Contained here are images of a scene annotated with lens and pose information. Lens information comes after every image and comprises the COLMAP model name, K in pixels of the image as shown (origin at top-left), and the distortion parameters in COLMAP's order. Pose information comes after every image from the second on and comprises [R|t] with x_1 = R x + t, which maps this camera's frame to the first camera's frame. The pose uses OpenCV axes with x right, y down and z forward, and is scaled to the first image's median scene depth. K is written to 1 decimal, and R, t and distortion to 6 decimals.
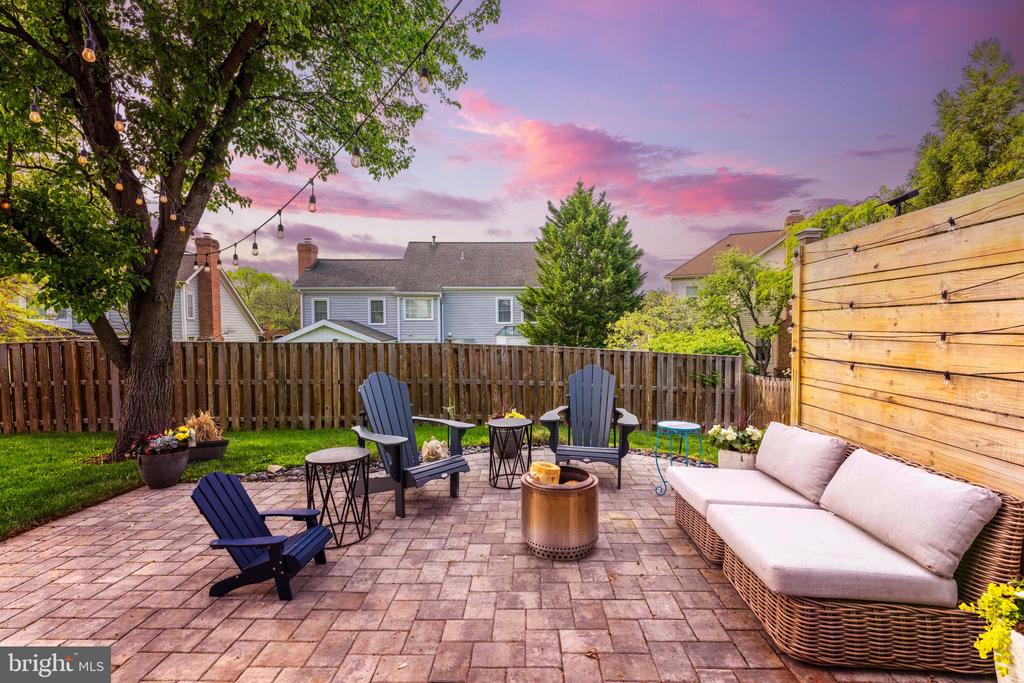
lens RADIAL K [[439.6, 0, 513.7], [0, 439.6, 341.4], [0, 0, 1]] dist [-0.001883, 0.000041]
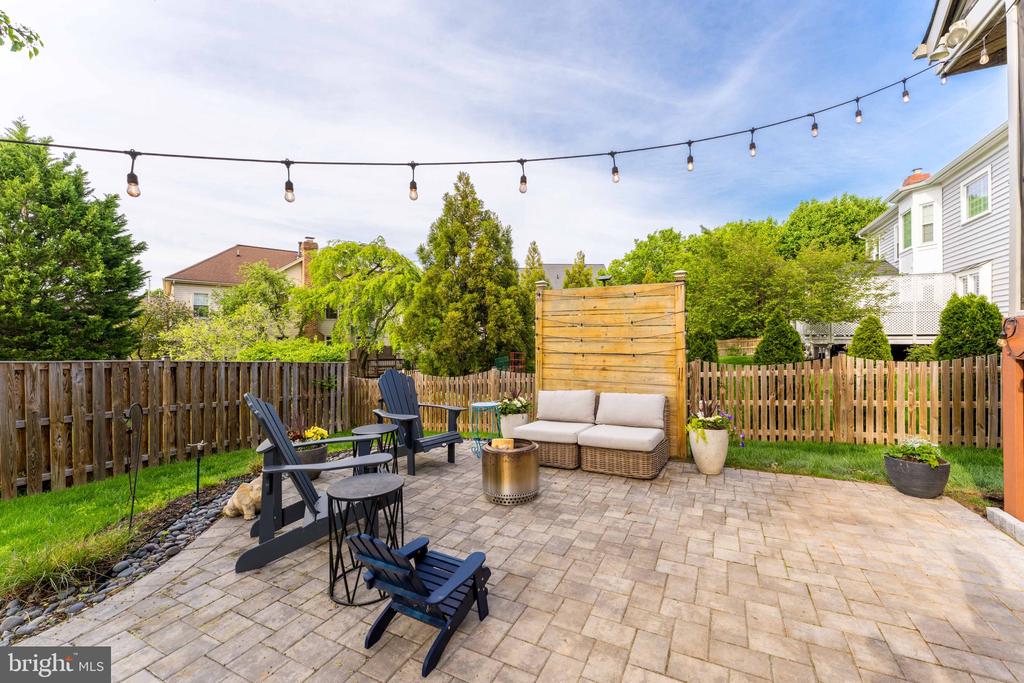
lens RADIAL K [[417.2, 0, 512.8], [0, 417.2, 335.7], [0, 0, 1]] dist [0.009975, -0.000135]
pose [[0.438818, 0.009814, 0.898522, -0.292978], [0.025702, 0.999394, -0.023469, 0.001260], [-0.898208, 0.033393, 0.438300, 0.118221]]
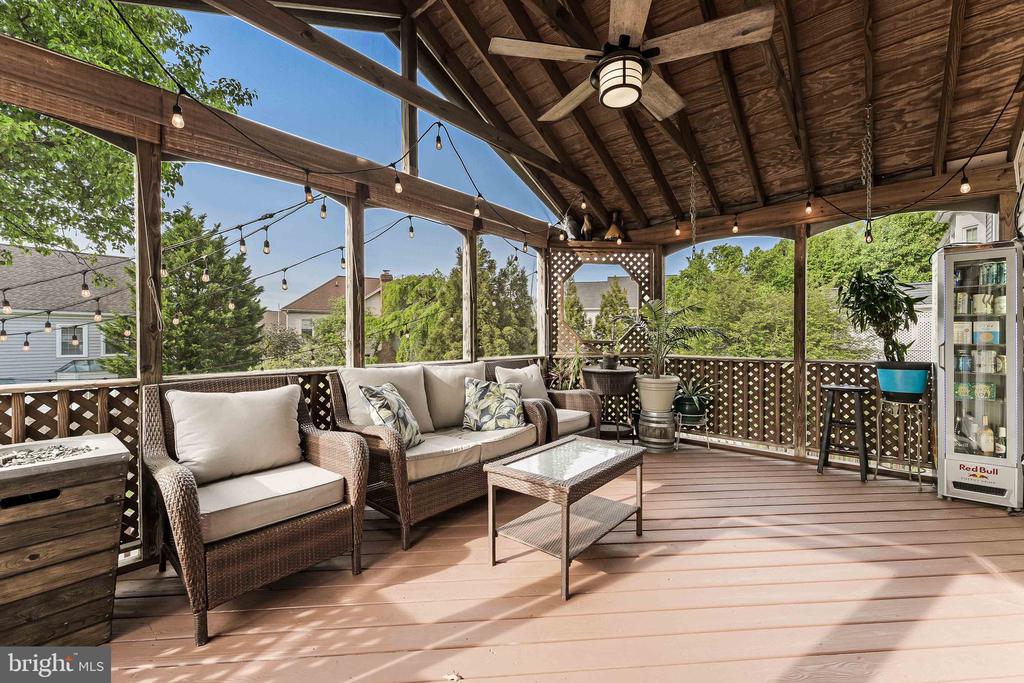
lens RADIAL K [[417.2, 0, 512.2], [0, 417.2, 341.3], [0, 0, 1]] dist [0.009975, -0.000135]
pose [[0.643215, 0.004360, 0.765673, -0.271521], [0.017890, 0.999625, -0.020720, -0.110979], [-0.765477, 0.027025, 0.642896, -0.347900]]
